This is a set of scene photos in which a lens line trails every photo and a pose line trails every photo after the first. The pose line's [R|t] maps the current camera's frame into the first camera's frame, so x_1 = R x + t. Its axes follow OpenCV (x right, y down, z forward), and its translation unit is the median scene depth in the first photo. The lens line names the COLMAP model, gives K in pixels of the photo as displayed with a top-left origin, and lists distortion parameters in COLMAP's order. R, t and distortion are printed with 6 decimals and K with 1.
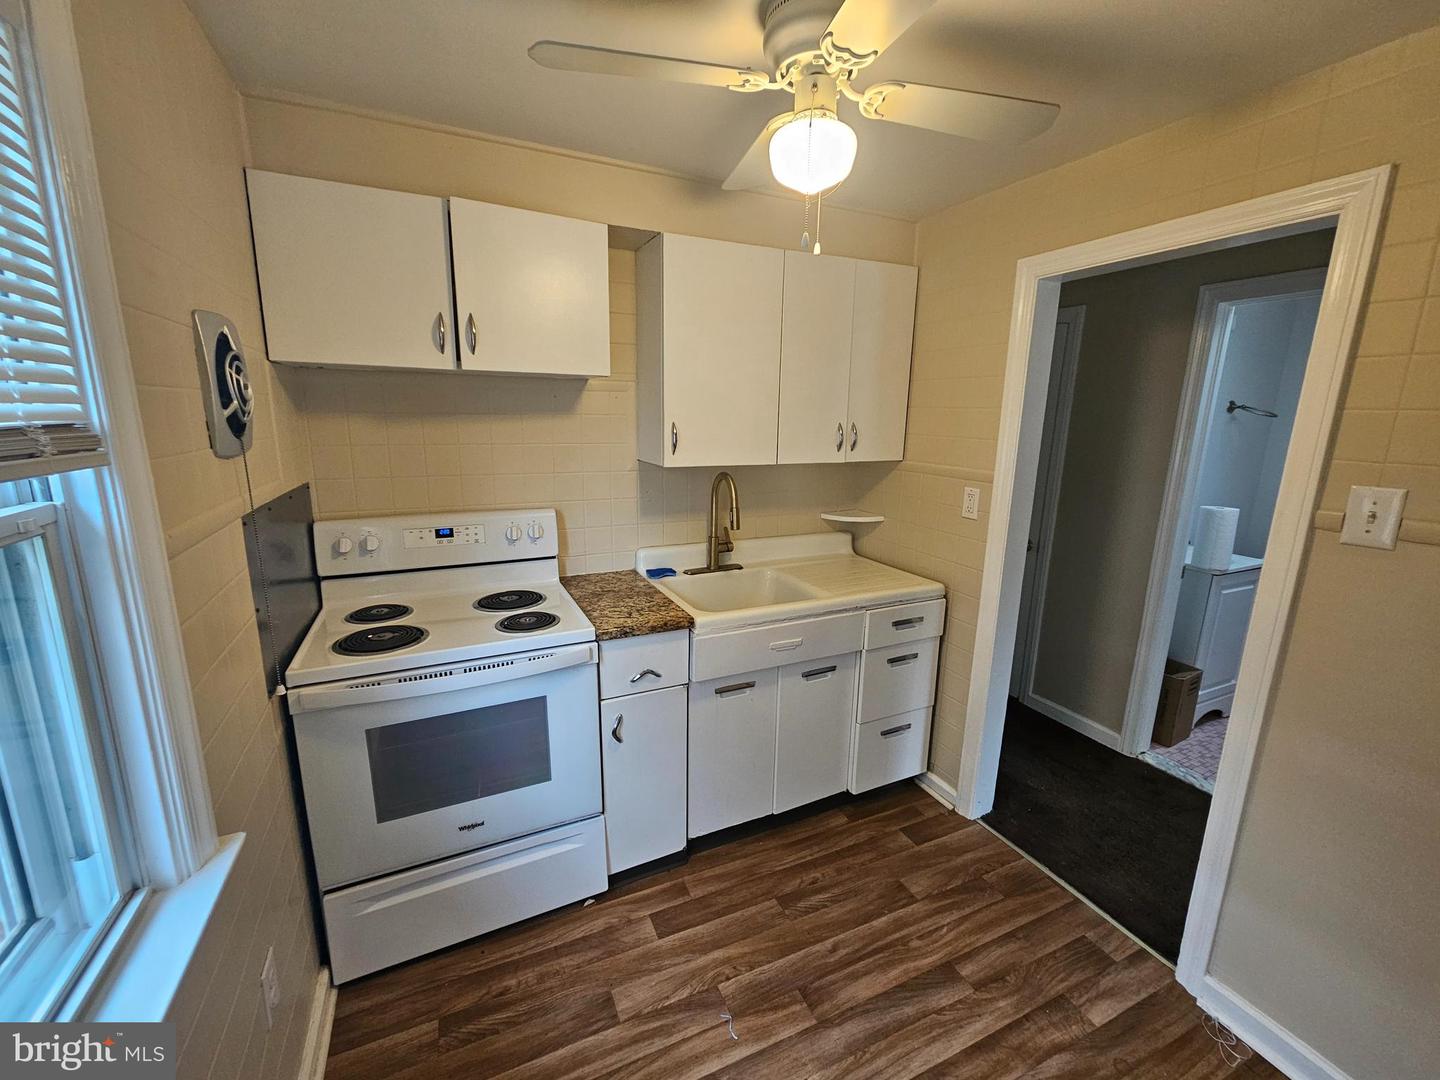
lens RADIAL K [[558.4, 0, 720.0], [0, 558.4, 540.0], [0, 0, 1]] dist [0.000566, 0.000147]
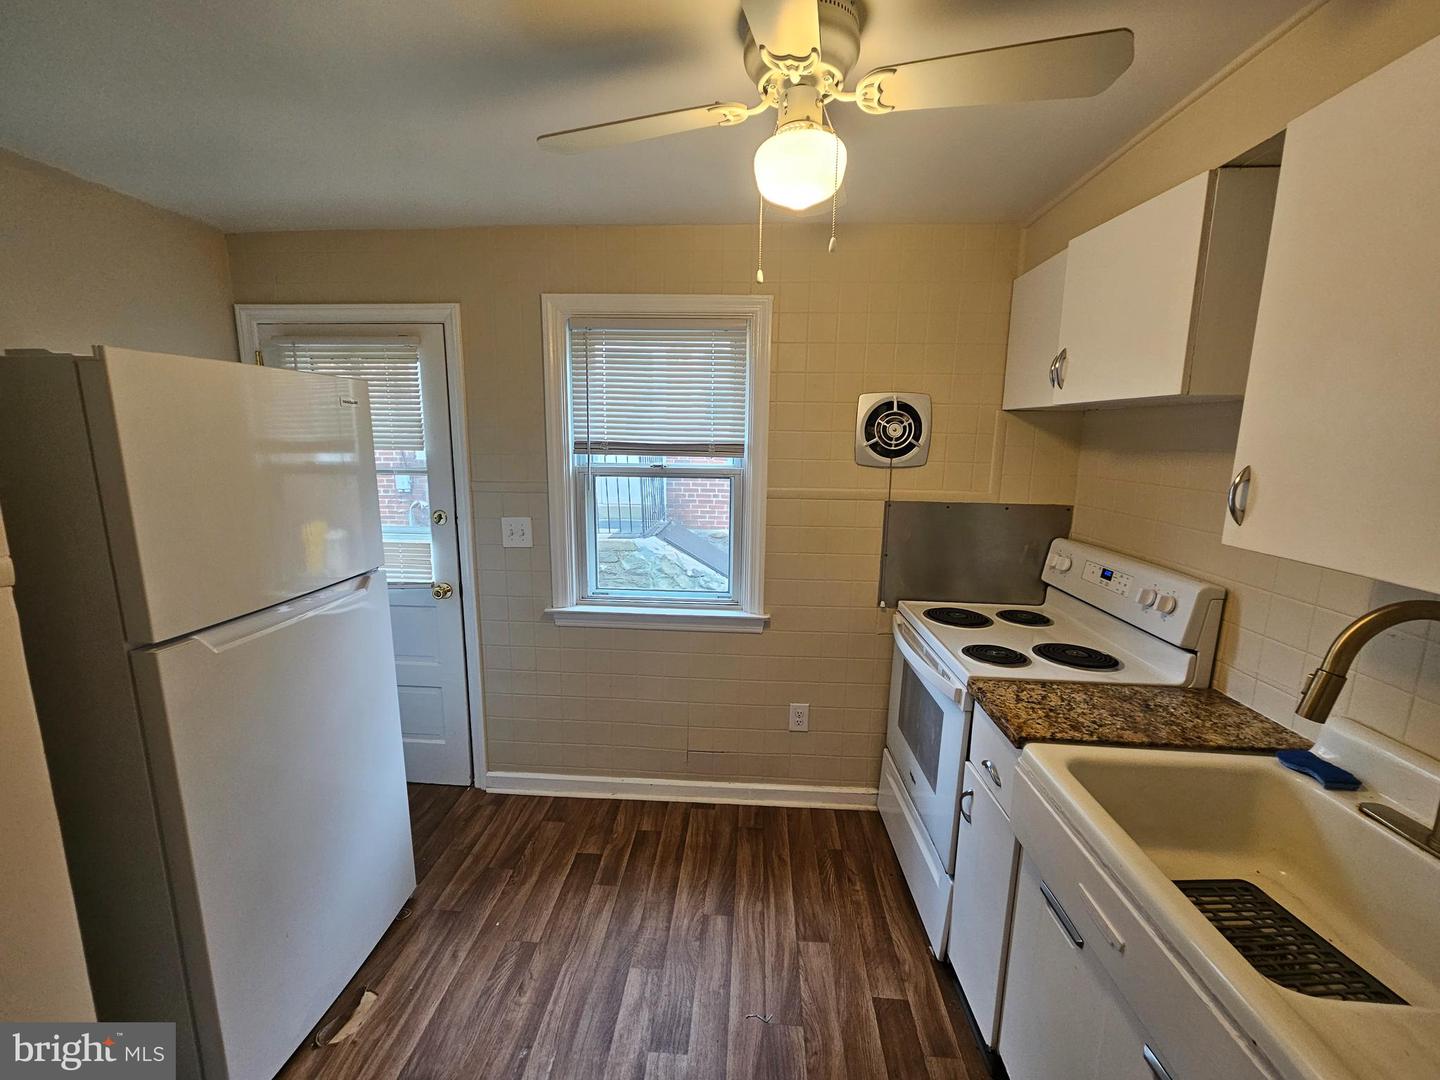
lens RADIAL K [[579.0, 0, 736.4], [0, 579.0, 544.6], [0, 0, 1]] dist [-0.000871, -0.000095]
pose [[-0.418247, 0.148127, -0.896174, 0.759404], [-0.222905, 0.939707, 0.259353, -0.206661], [0.880558, 0.308235, -0.360011, 0.929498]]
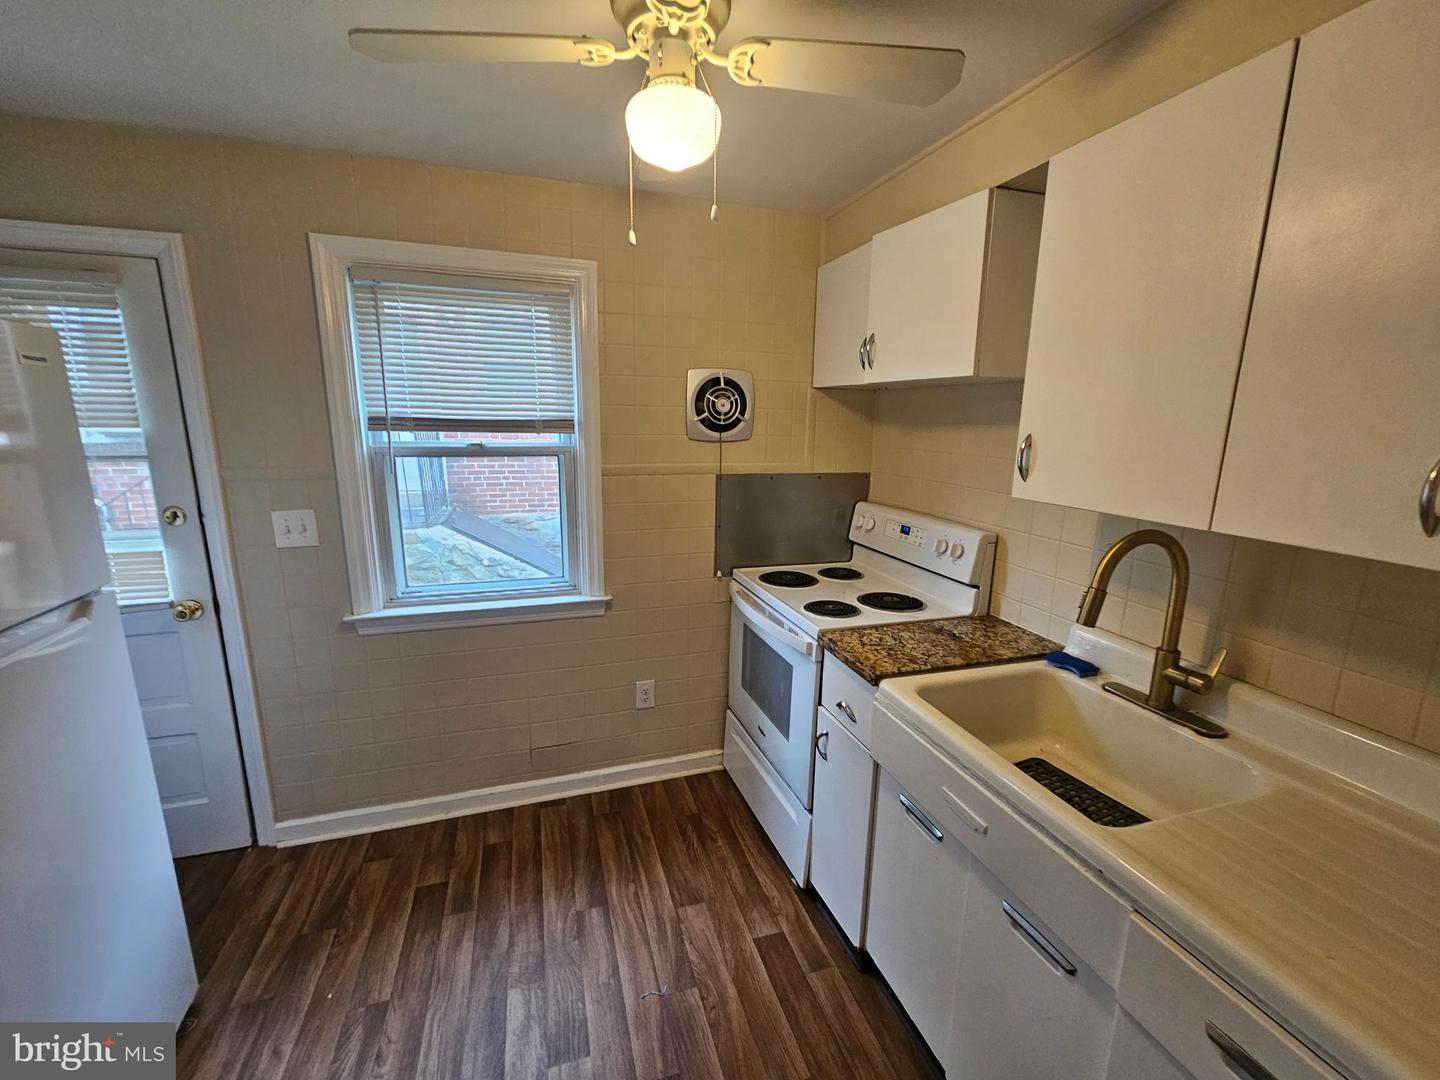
lens RADIAL K [[575.1, 0, 729.1], [0, 575.1, 543.2], [0, 0, 1]] dist [-0.000292, 0.000391]
pose [[-0.068813, 0.199331, -0.977513, 0.777052], [-0.238731, 0.948078, 0.210134, -0.171166], [0.968645, 0.247822, -0.017654, 0.813590]]
